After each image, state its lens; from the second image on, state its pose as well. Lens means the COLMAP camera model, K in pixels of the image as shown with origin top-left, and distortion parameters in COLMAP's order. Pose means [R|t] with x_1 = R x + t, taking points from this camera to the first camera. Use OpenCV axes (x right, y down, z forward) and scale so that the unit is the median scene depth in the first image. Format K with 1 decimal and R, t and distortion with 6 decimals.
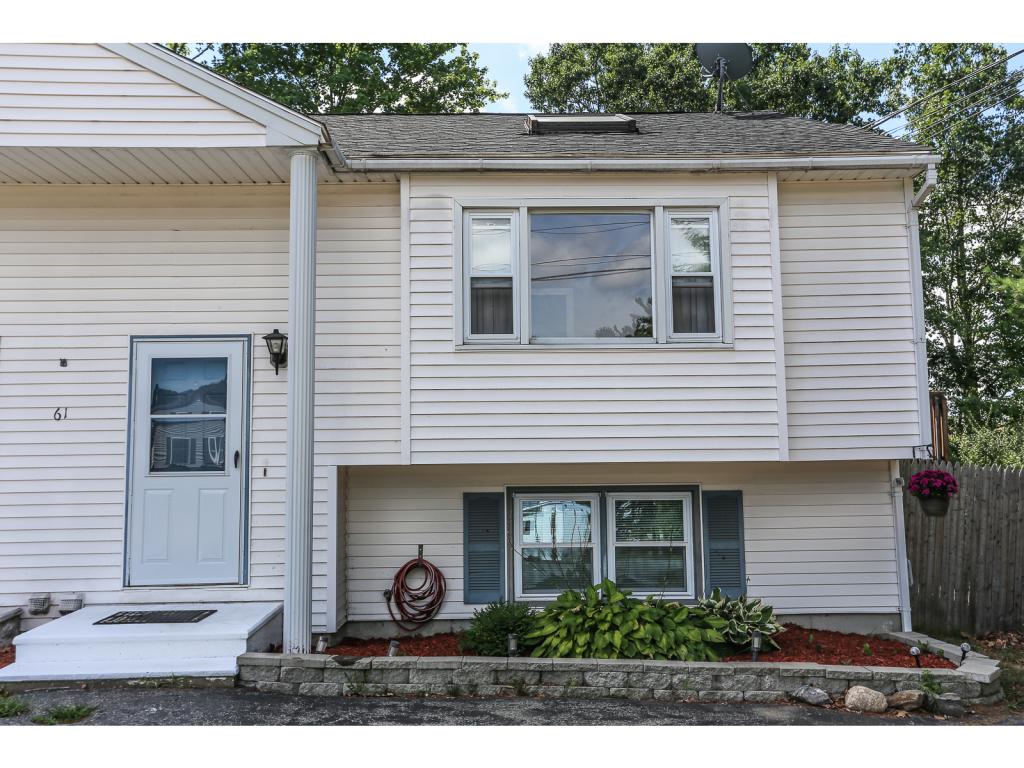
lens RADIAL K [[892.9, 0, 512.0], [0, 892.9, 384.0], [0, 0, 1]] dist [0.060846, -0.003103]
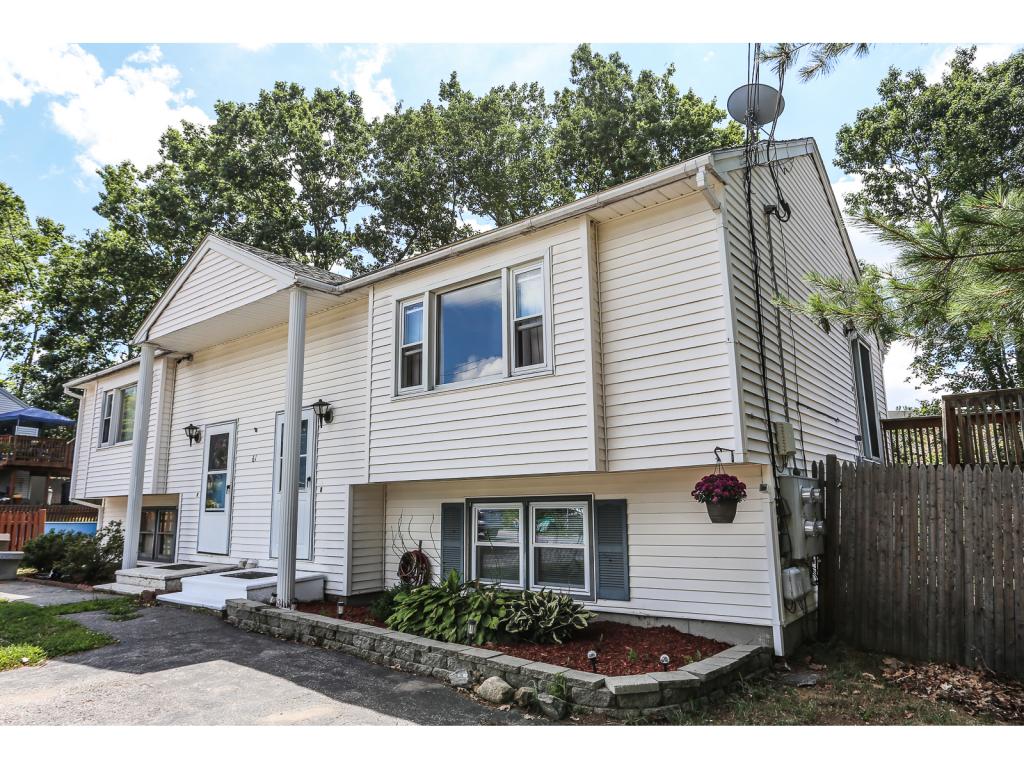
lens RADIAL K [[658.7, 0, 512.0], [0, 658.7, 384.0], [0, 0, 1]] dist [-0.008082, 0.000710]
pose [[0.766695, -0.119134, -0.630861, 0.684054], [0.075956, 0.992563, -0.095128, 0.045351], [0.637502, 0.025017, 0.770042, 0.290394]]
